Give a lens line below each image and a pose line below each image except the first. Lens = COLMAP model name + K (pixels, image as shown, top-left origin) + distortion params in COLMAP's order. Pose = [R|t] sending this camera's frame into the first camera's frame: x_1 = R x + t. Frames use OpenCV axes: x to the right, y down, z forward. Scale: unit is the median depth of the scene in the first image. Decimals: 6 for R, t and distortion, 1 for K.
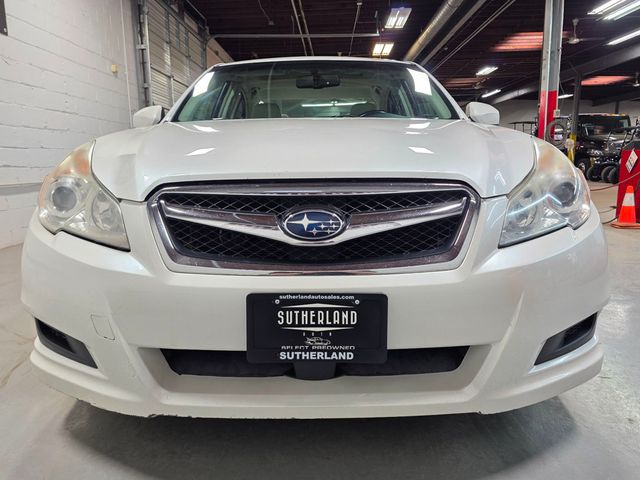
lens RADIAL K [[476.3, 0, 320.2], [0, 476.3, 248.1], [0, 0, 1]] dist [0.043422, -0.025149]
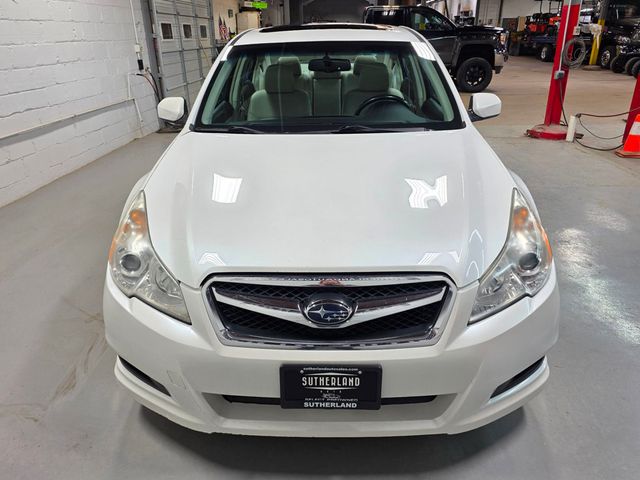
lens RADIAL K [[476.3, 0, 317.4], [0, 476.3, 238.2], [0, 0, 1]] dist [0.043422, -0.025149]
pose [[0.999742, 0.002948, -0.022533, -0.014320], [0.002336, 0.972959, 0.230966, -0.544380], [0.022604, -0.230959, 0.972701, -0.241699]]
